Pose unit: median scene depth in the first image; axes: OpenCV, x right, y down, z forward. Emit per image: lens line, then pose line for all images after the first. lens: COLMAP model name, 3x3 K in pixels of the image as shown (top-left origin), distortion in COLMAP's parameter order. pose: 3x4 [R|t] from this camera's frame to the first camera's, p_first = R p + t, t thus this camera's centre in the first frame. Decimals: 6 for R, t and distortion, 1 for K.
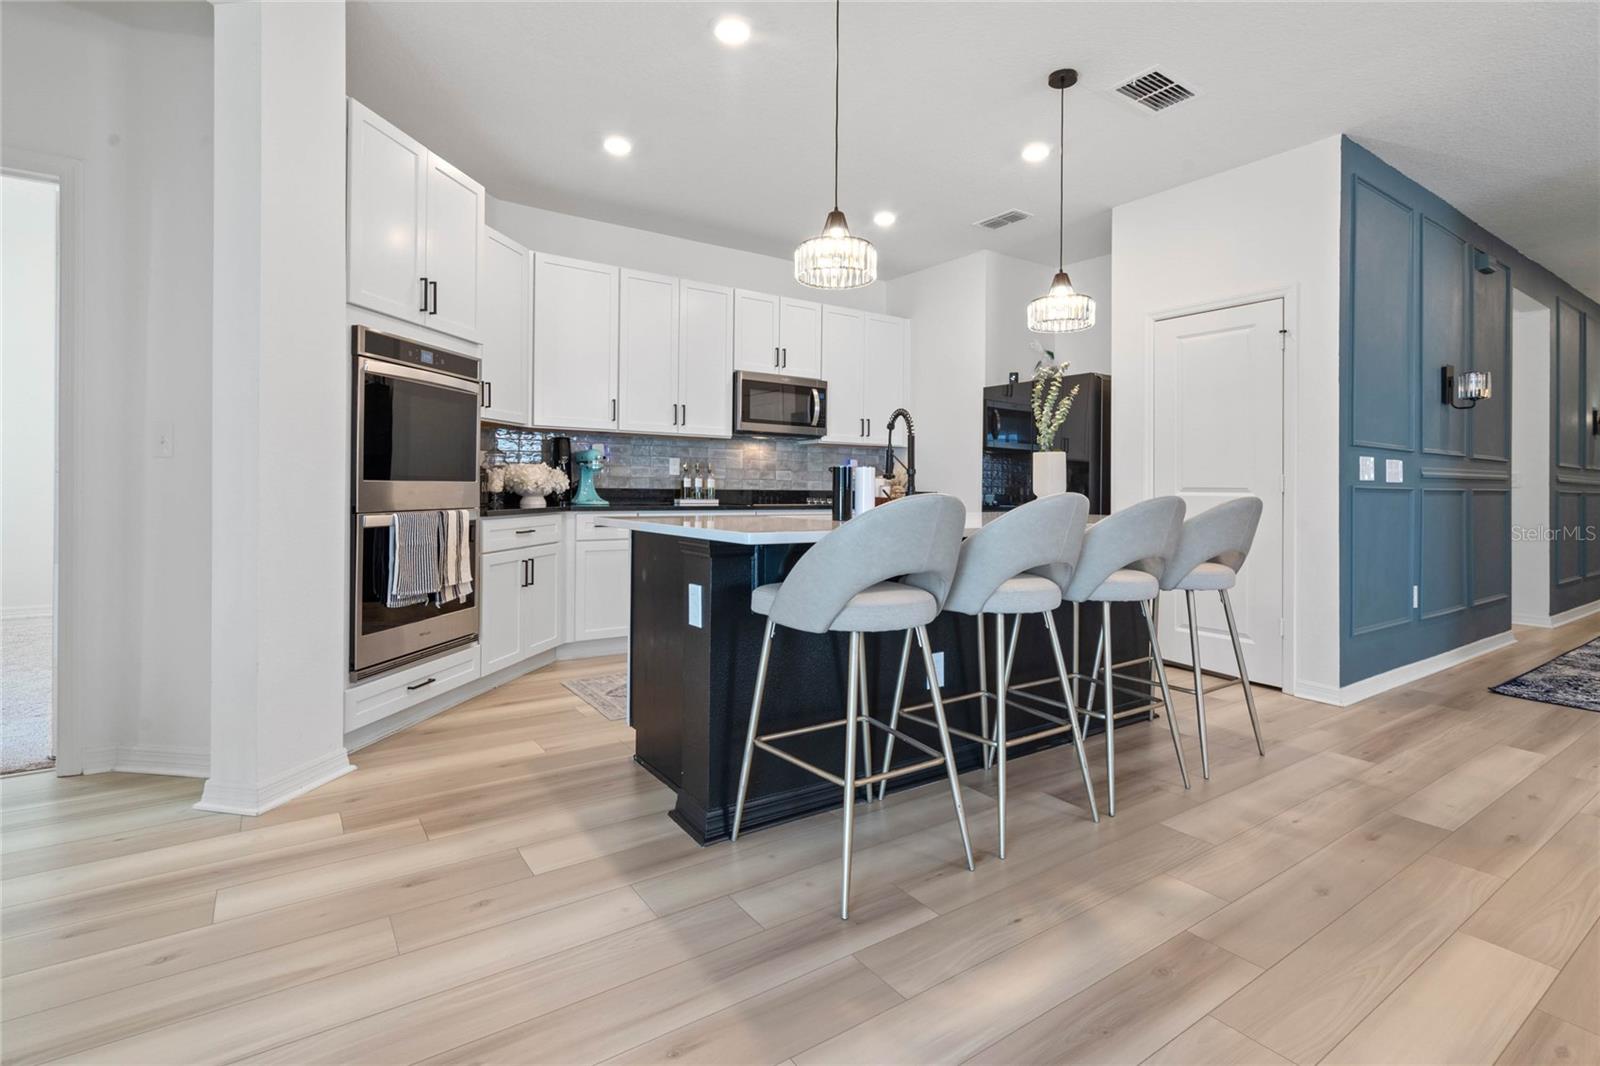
lens RADIAL K [[766.0, 0, 800.6], [0, 766.0, 484.6], [0, 0, 1]] dist [0.000379, 0.000062]
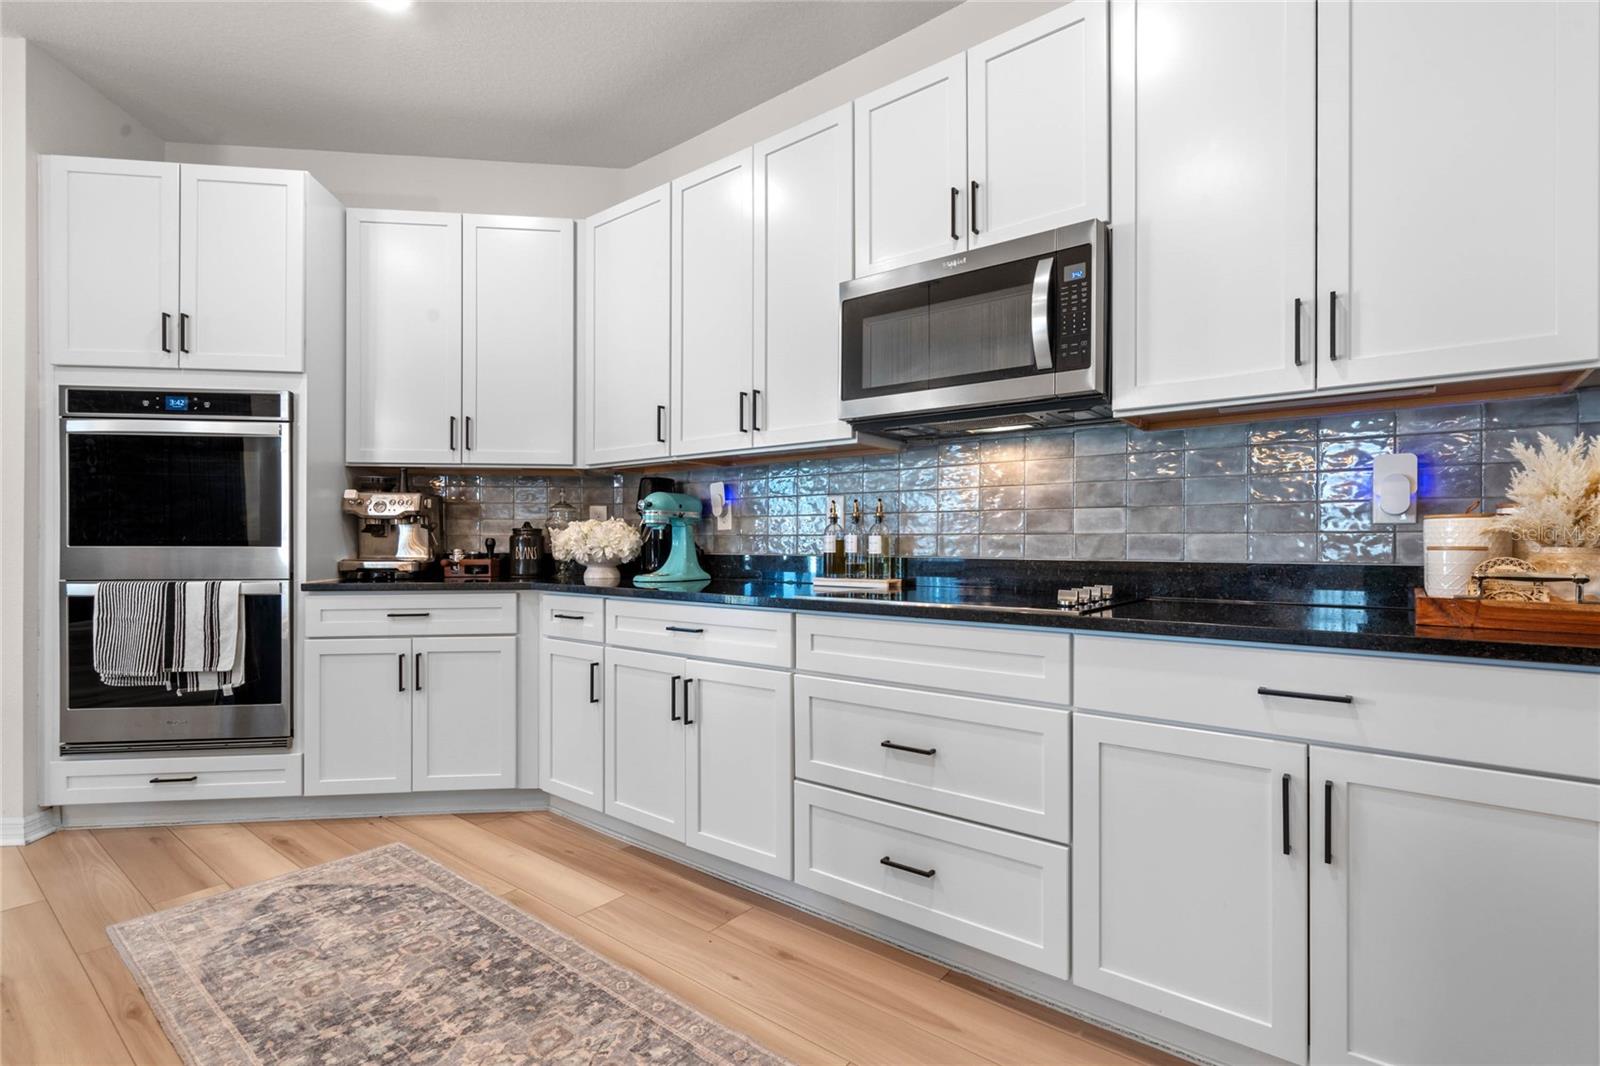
lens RADIAL K [[748.2, 0, 804.3], [0, 748.2, 545.0], [0, 0, 1]] dist [-0.000172, -0.000238]
pose [[0.290286, -0.011388, -0.956872, 0.313555], [0.003971, 0.999935, -0.010696, 0.003097], [0.956932, -0.000695, 0.290313, 0.854978]]
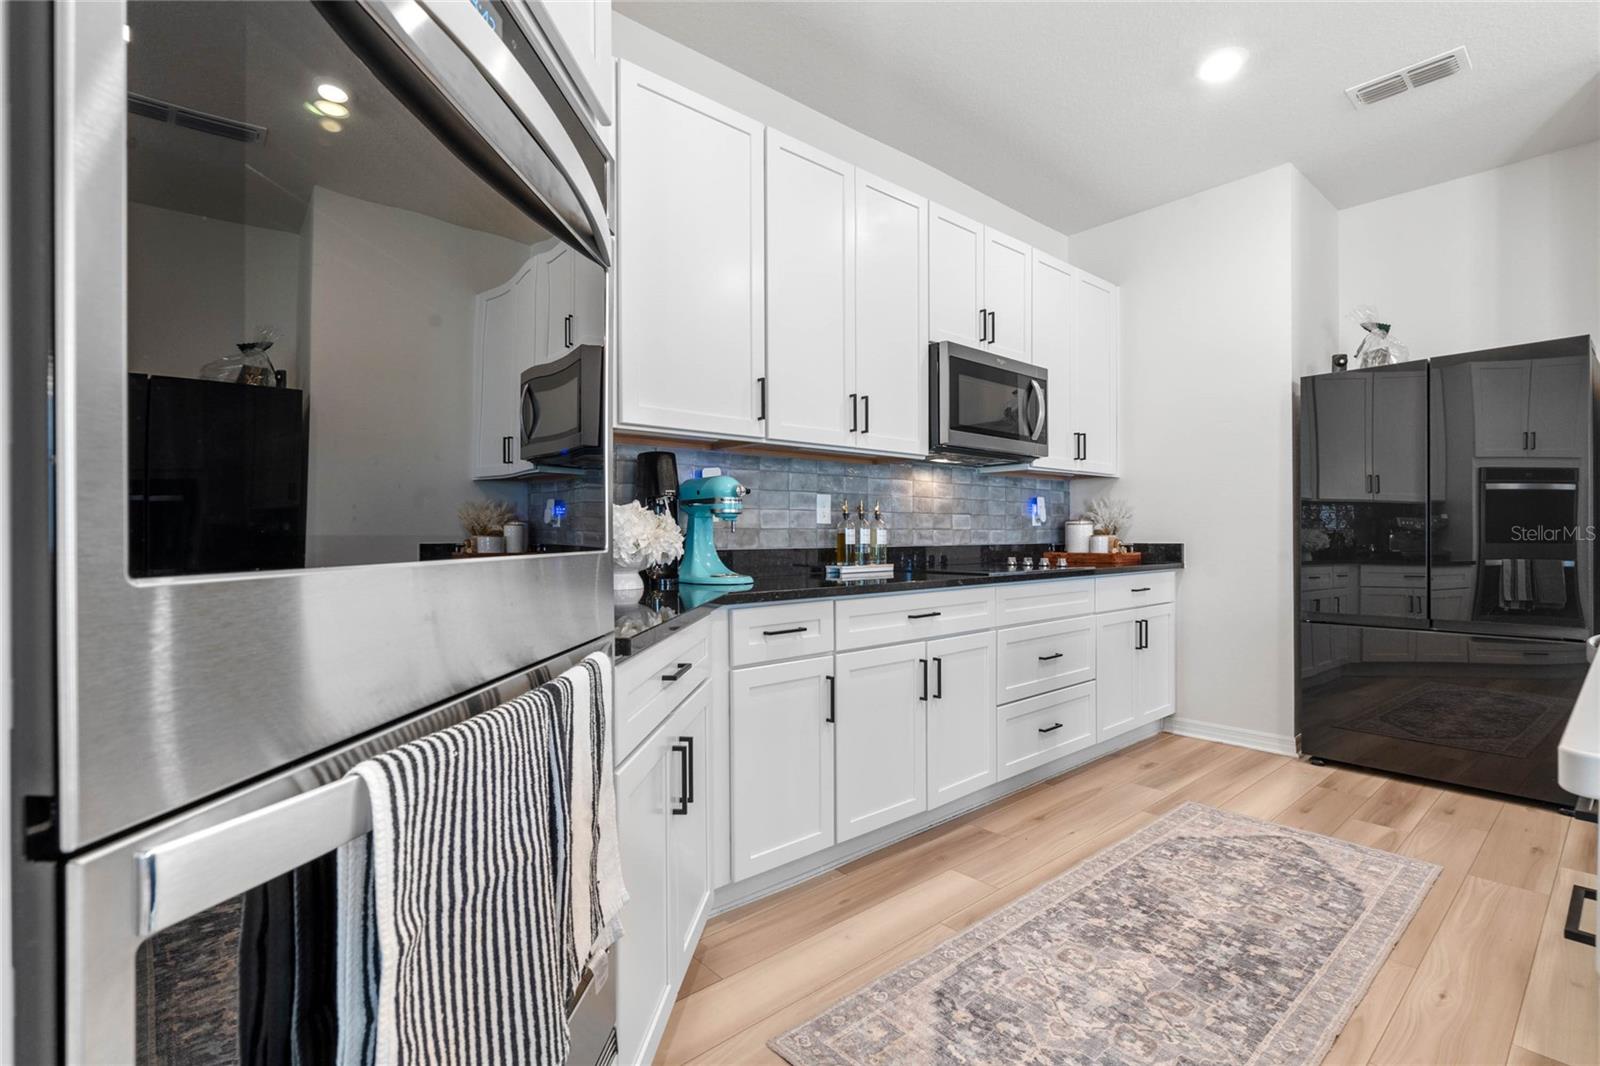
lens RADIAL K [[740.0, 0, 800.0], [0, 740.0, 533.0], [0, 0, 1]] dist [0.000782, 0.000312]
pose [[0.993696, -0.017046, 0.110802, -0.250104], [0.017038, 0.999854, 0.001022, -0.006677], [-0.110804, 0.000873, 0.993842, 0.457513]]
